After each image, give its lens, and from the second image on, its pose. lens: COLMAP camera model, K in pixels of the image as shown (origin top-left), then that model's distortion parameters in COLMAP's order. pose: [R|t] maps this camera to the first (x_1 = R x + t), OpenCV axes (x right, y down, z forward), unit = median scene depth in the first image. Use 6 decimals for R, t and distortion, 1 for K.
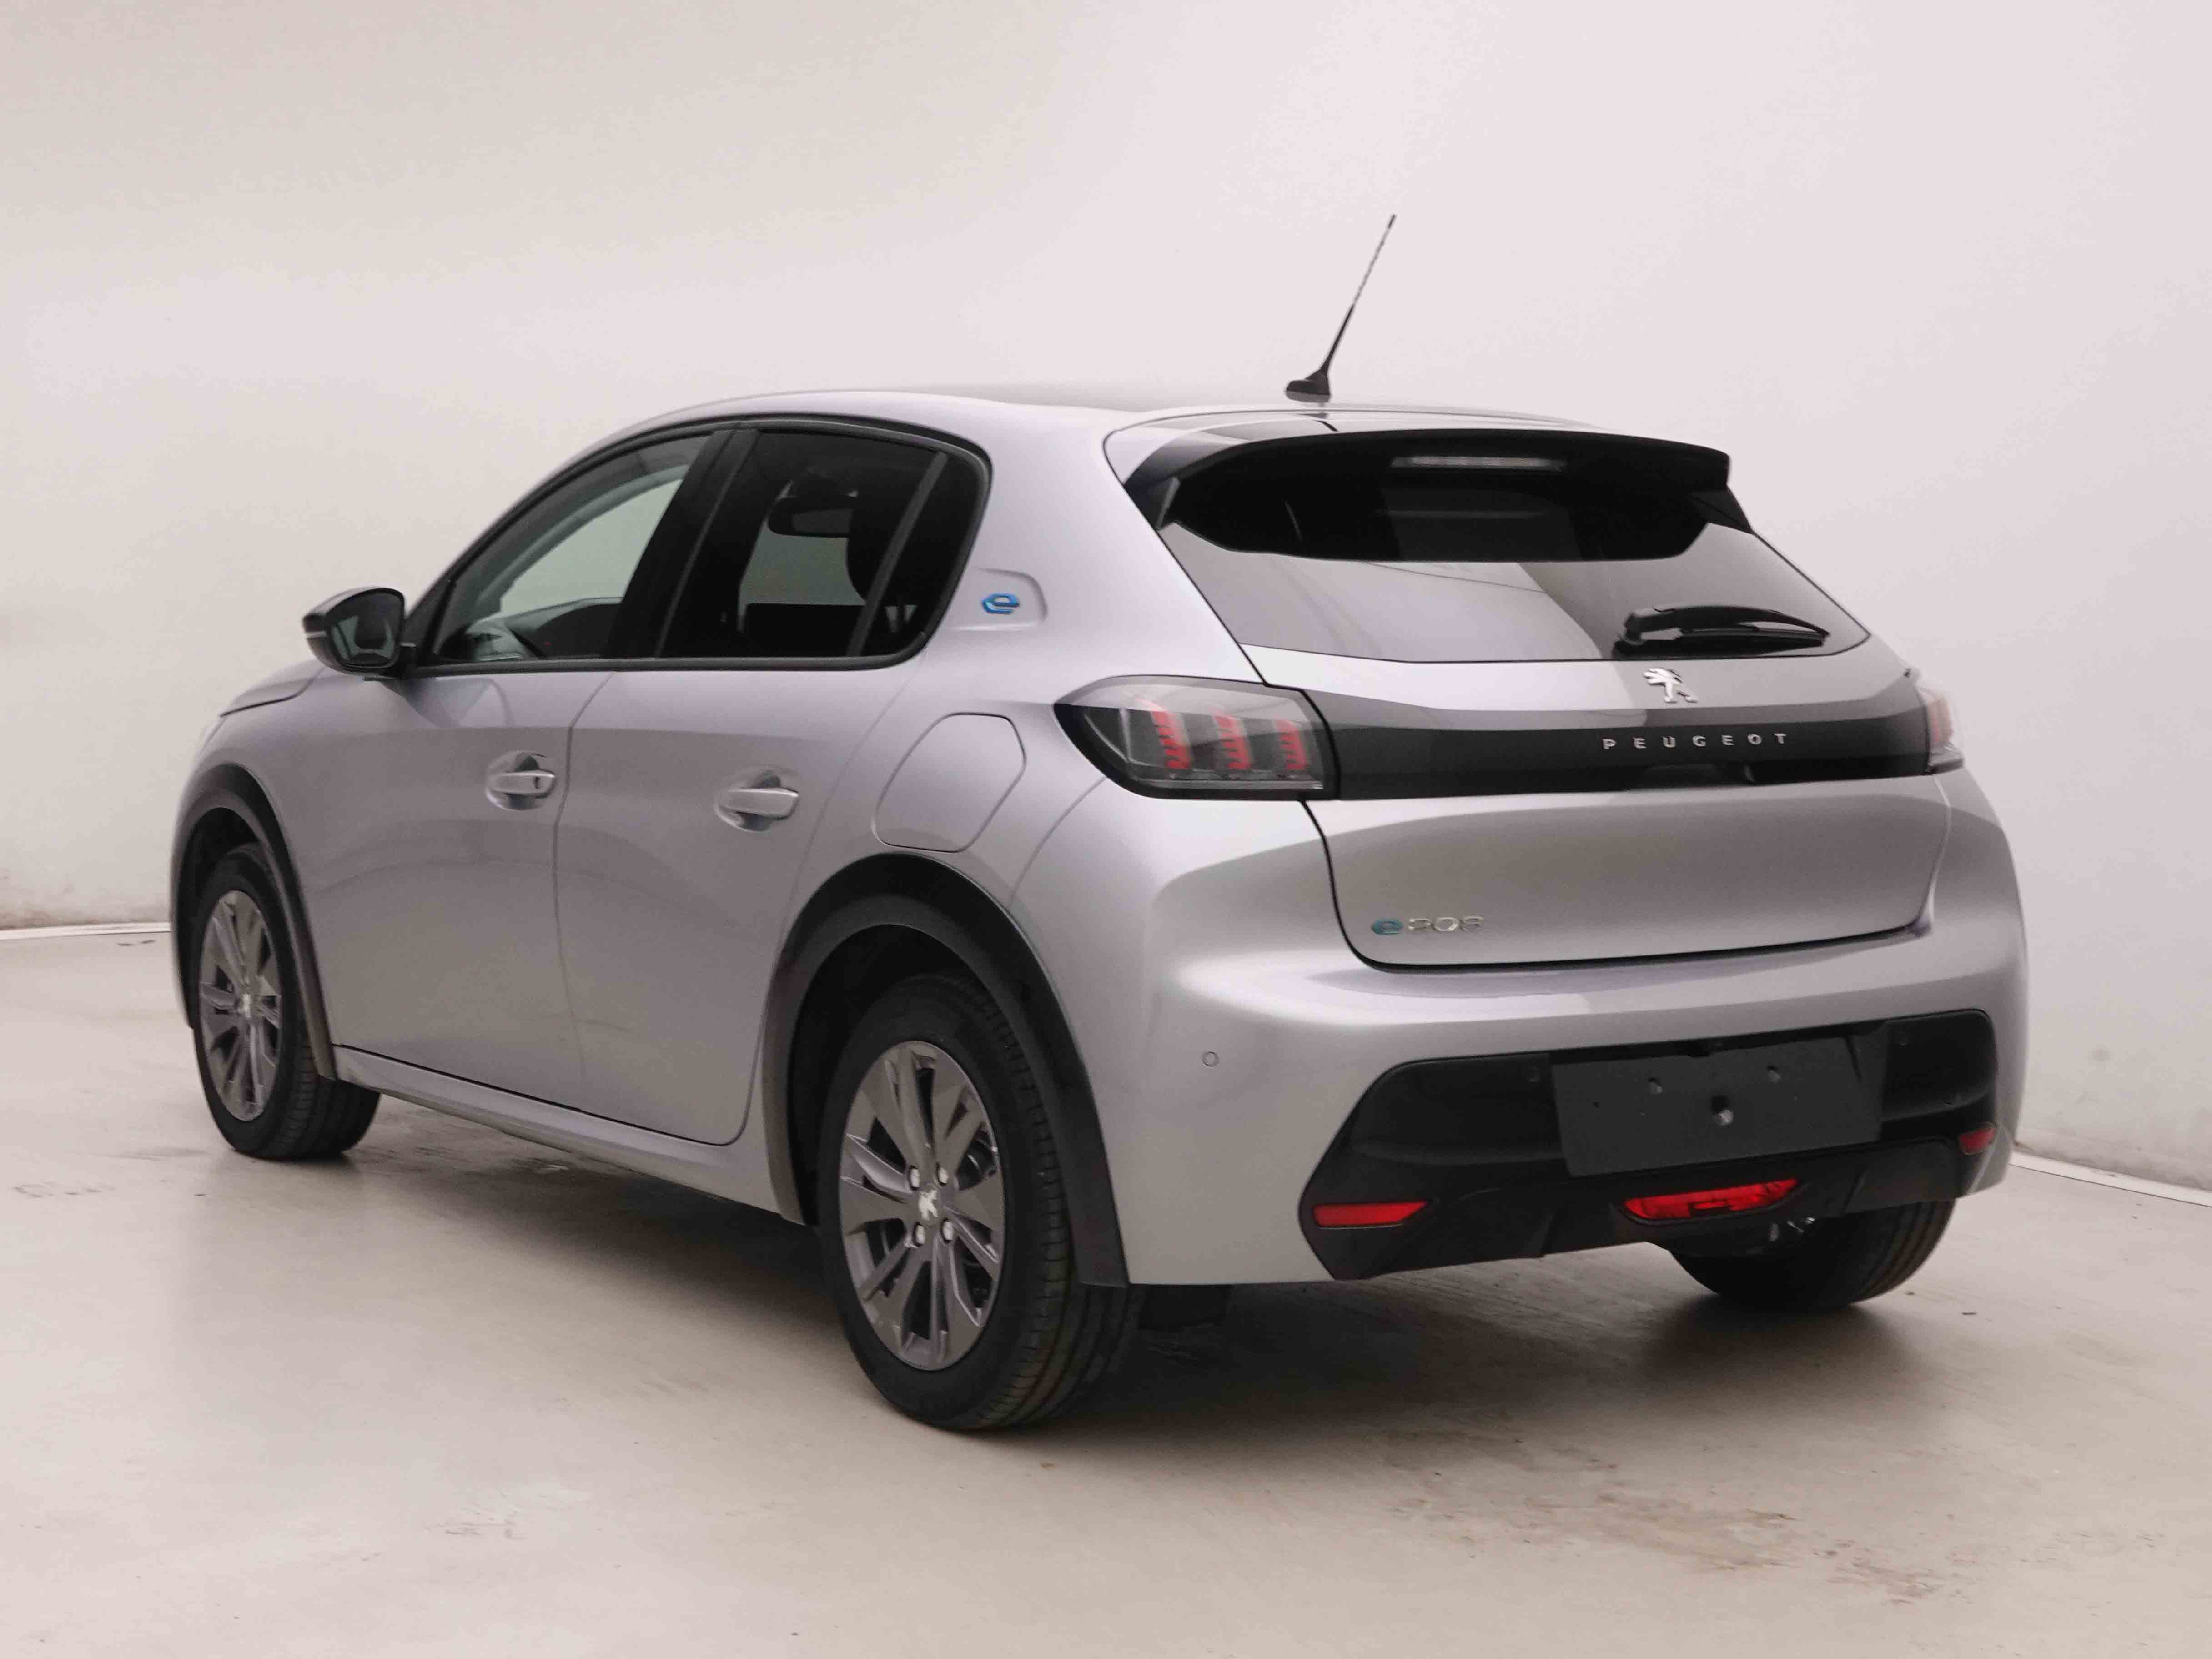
lens RADIAL K [[3300.1, 0, 1106.1], [0, 3300.1, 830.6], [0, 0, 1]] dist [-0.091544, 0.000000]
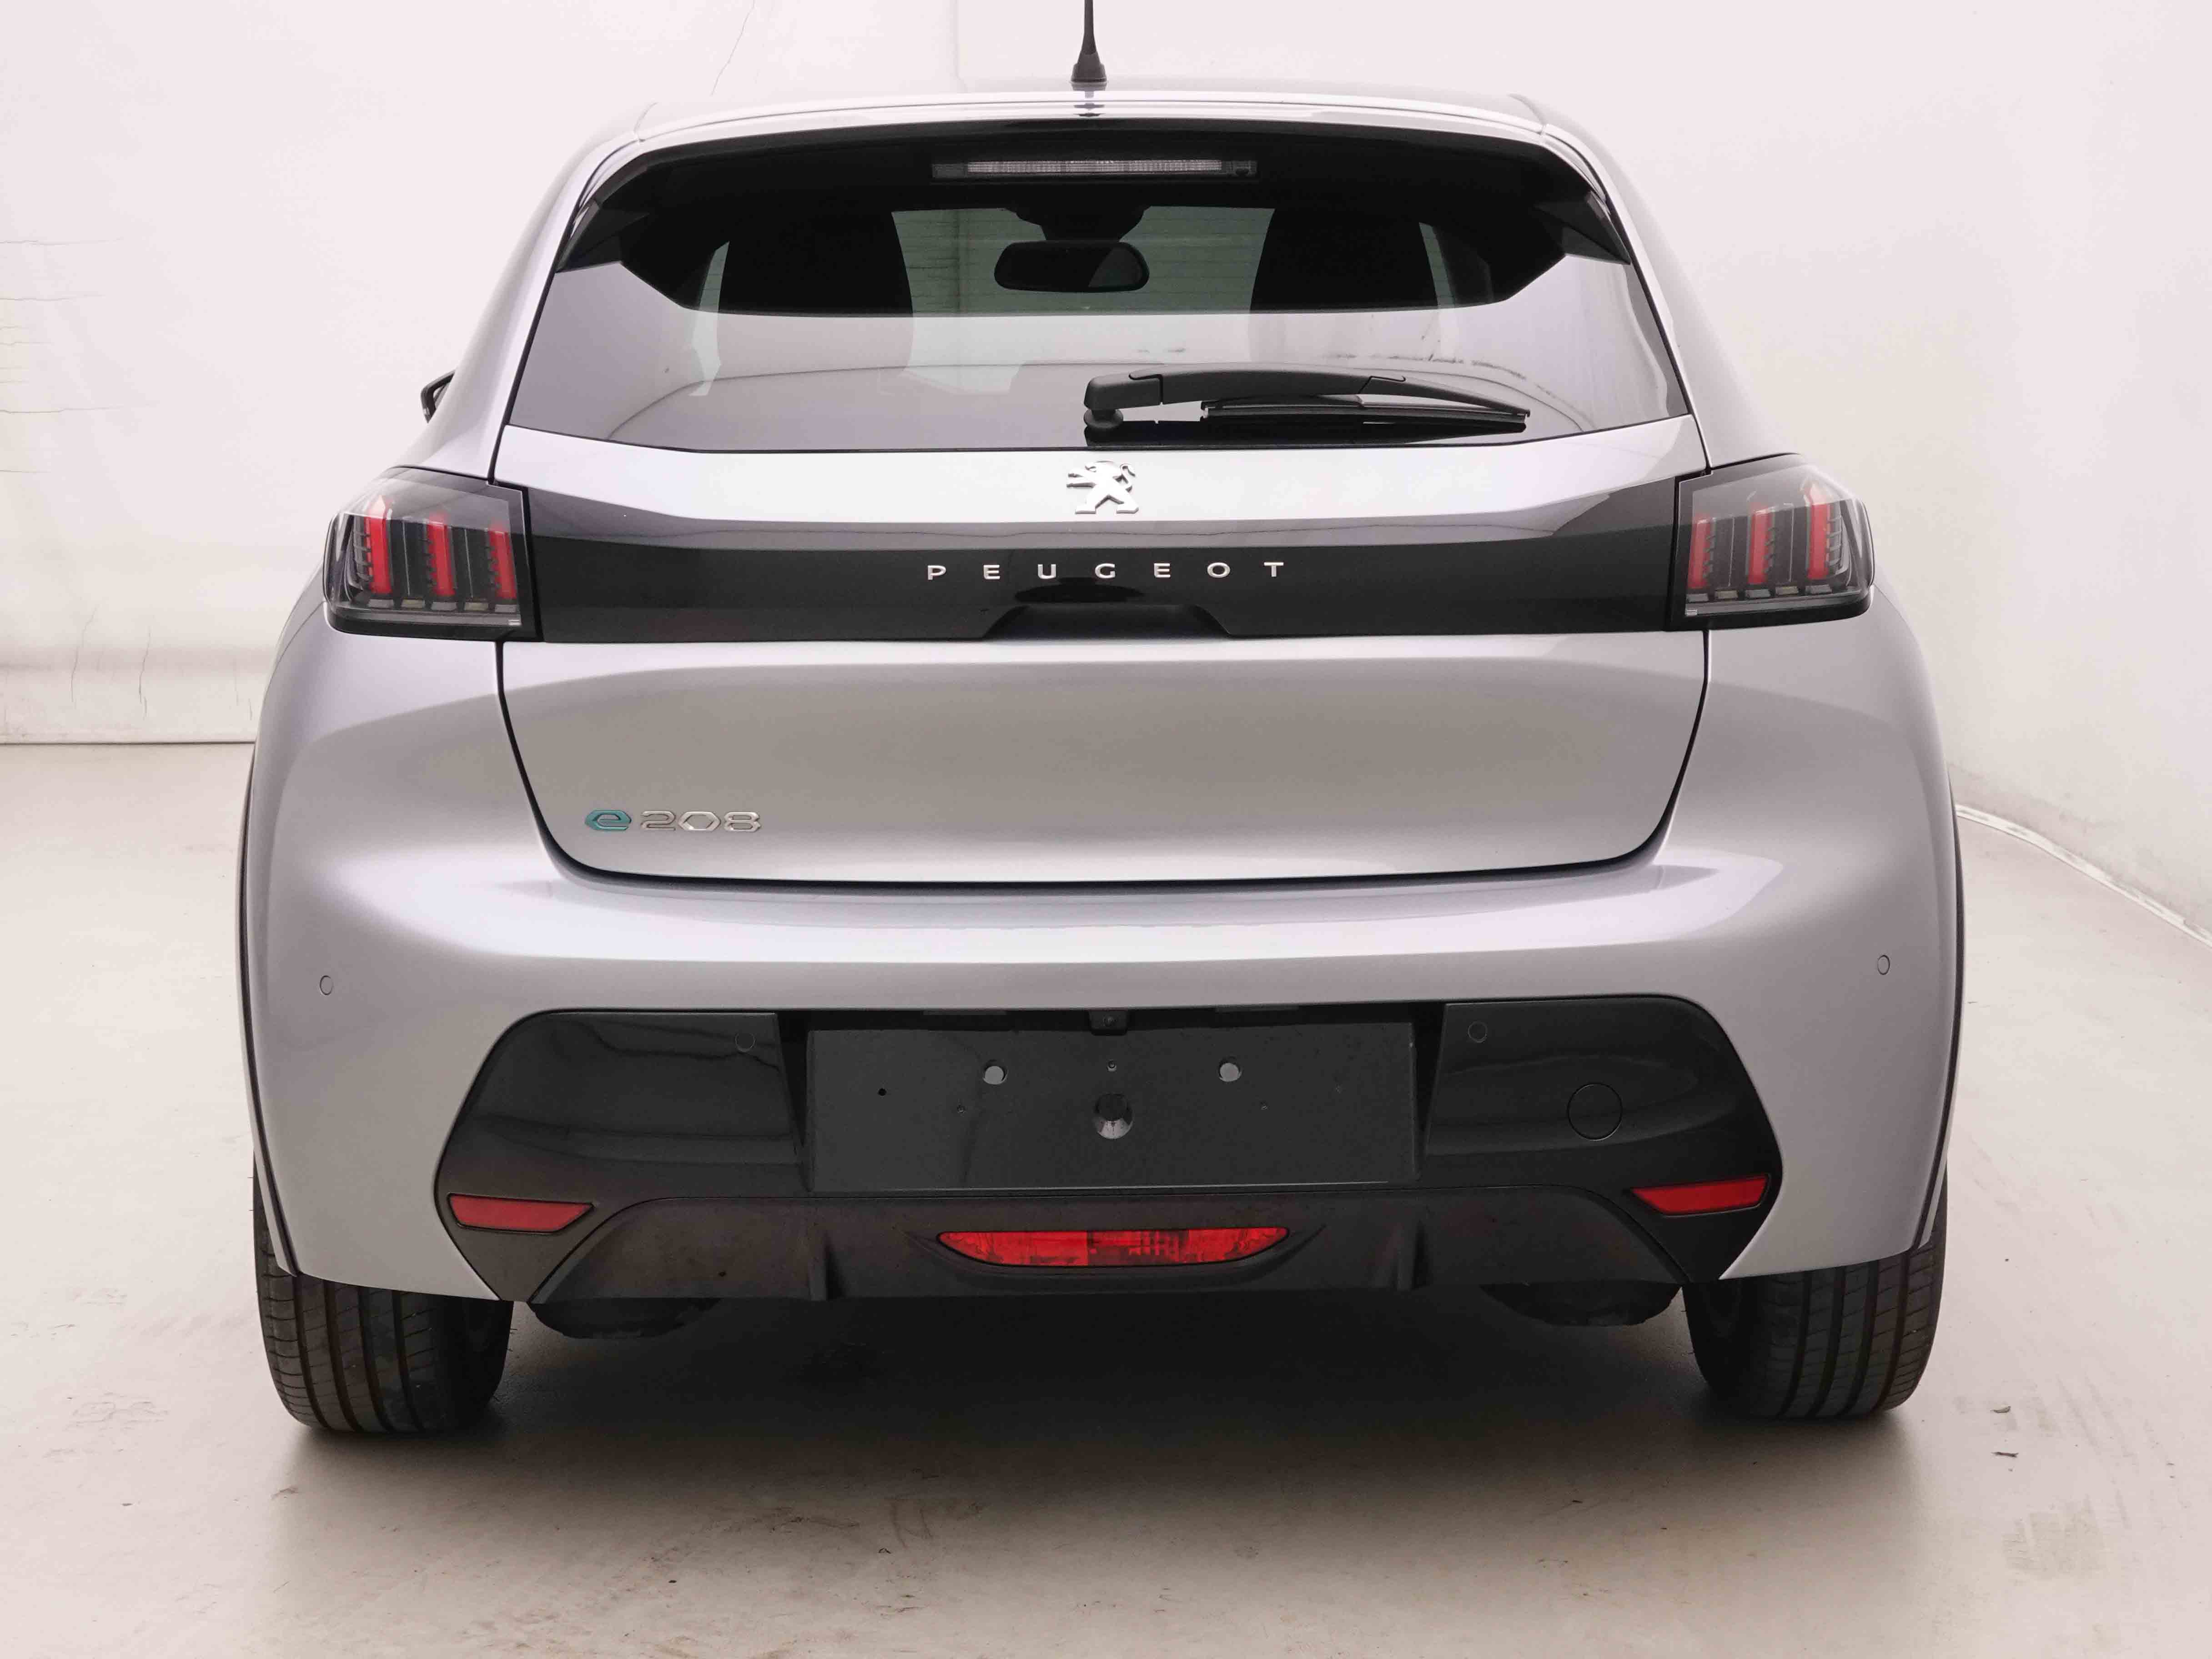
lens RADIAL K [[3713.6, 0, 1105.8], [0, 3713.6, 827.7], [0, 0, 1]] dist [-0.242301, 0.000000]
pose [[0.885800, 0.057420, -0.460500, 0.508964], [-0.031024, 0.997423, 0.064693, -0.022712], [0.463028, -0.043019, 0.885299, 0.308144]]
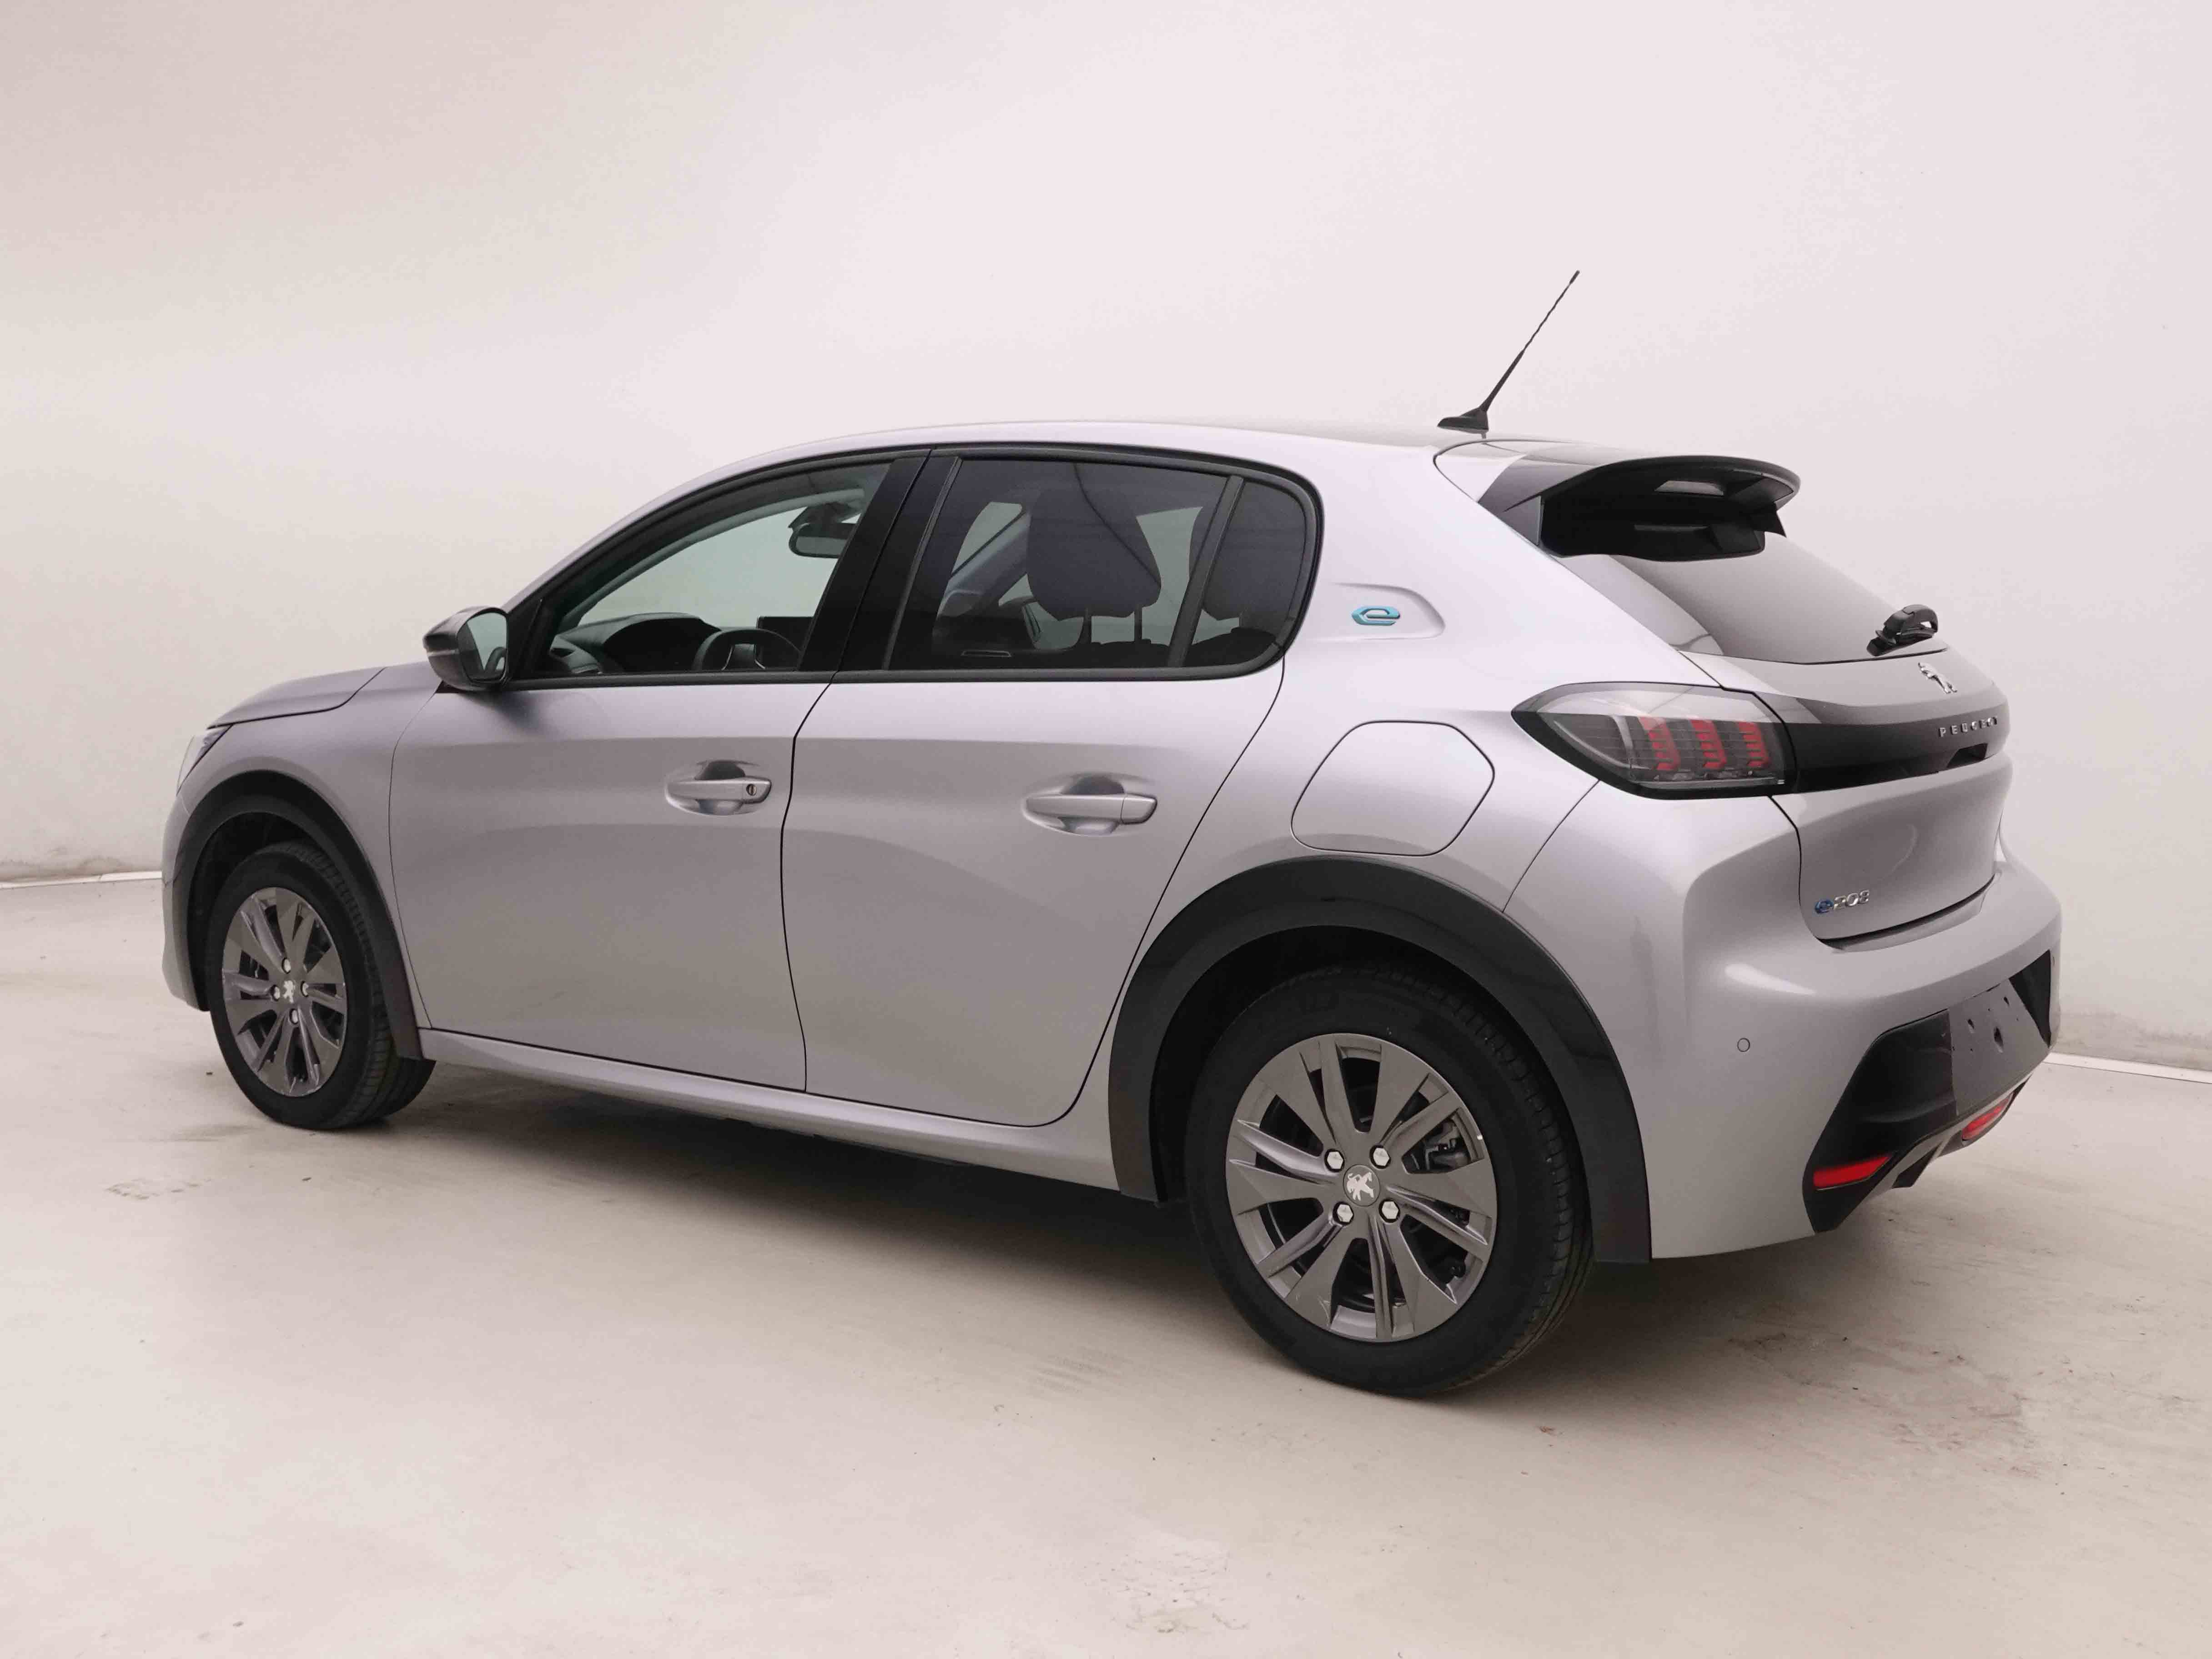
lens RADIAL K [[2019.6, 0, 1104.5], [0, 2019.6, 823.4], [0, 0, 1]] dist [-0.029264, 0.000000]
pose [[0.942934, -0.051034, 0.329046, -0.332678], [0.037587, 0.998183, 0.047104, -0.035856], [-0.330852, -0.032048, 0.943138, 0.411352]]
